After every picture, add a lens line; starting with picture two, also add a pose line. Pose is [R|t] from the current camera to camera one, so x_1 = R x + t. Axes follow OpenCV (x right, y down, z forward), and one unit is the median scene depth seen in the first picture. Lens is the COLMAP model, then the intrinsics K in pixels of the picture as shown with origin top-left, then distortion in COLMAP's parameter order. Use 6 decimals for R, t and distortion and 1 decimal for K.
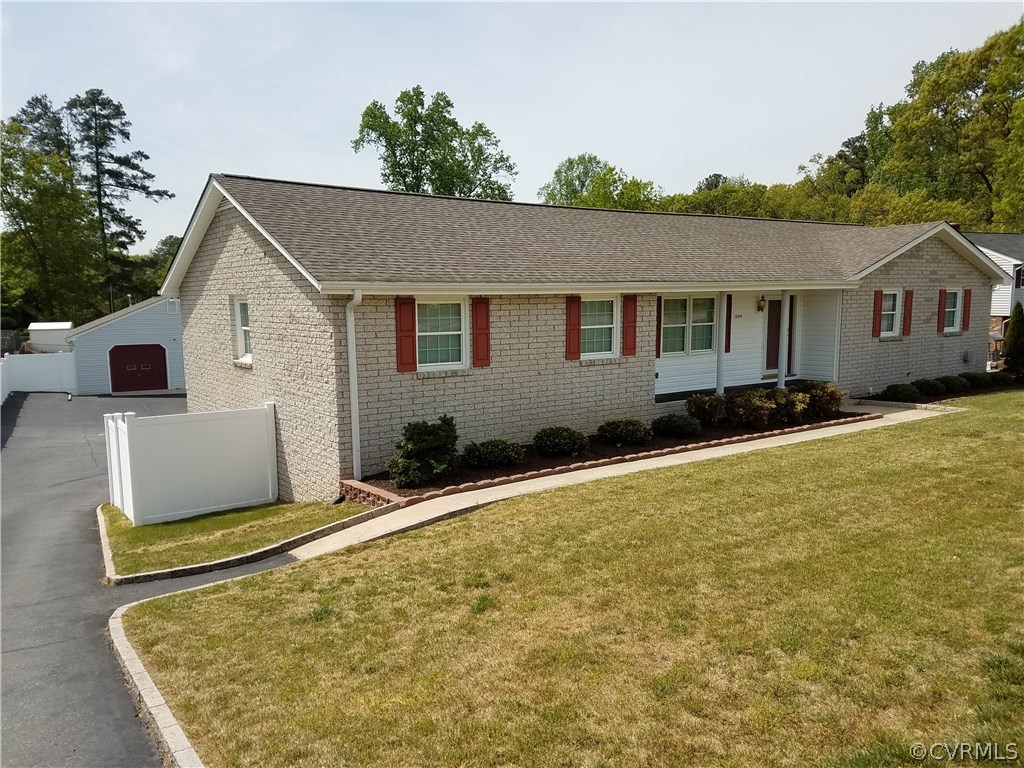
lens RADIAL K [[795.5, 0, 483.8], [0, 795.5, 413.5], [0, 0, 1]] dist [0.081076, -0.154520]
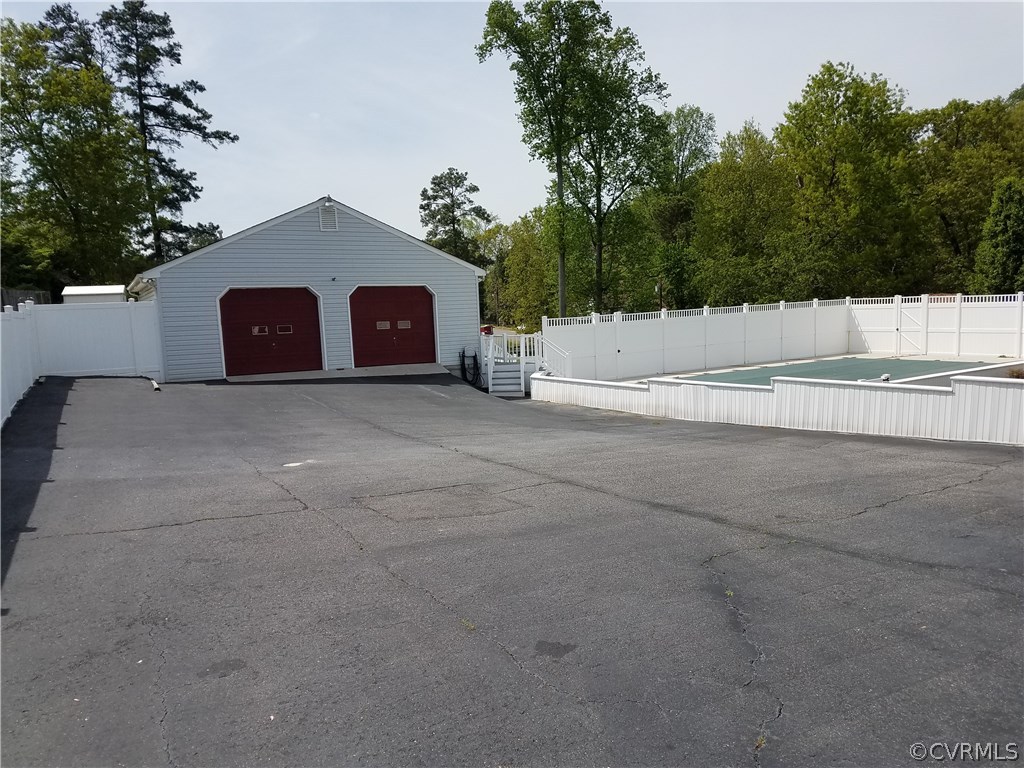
lens RADIAL K [[795.5, 0, 483.8], [0, 795.5, 413.5], [0, 0, 1]] dist [0.081076, -0.154520]
pose [[0.999128, -0.032142, -0.026644, -0.139662], [0.032175, 0.999482, 0.000816, 0.001950], [0.026604, -0.001673, 0.999645, 0.236064]]
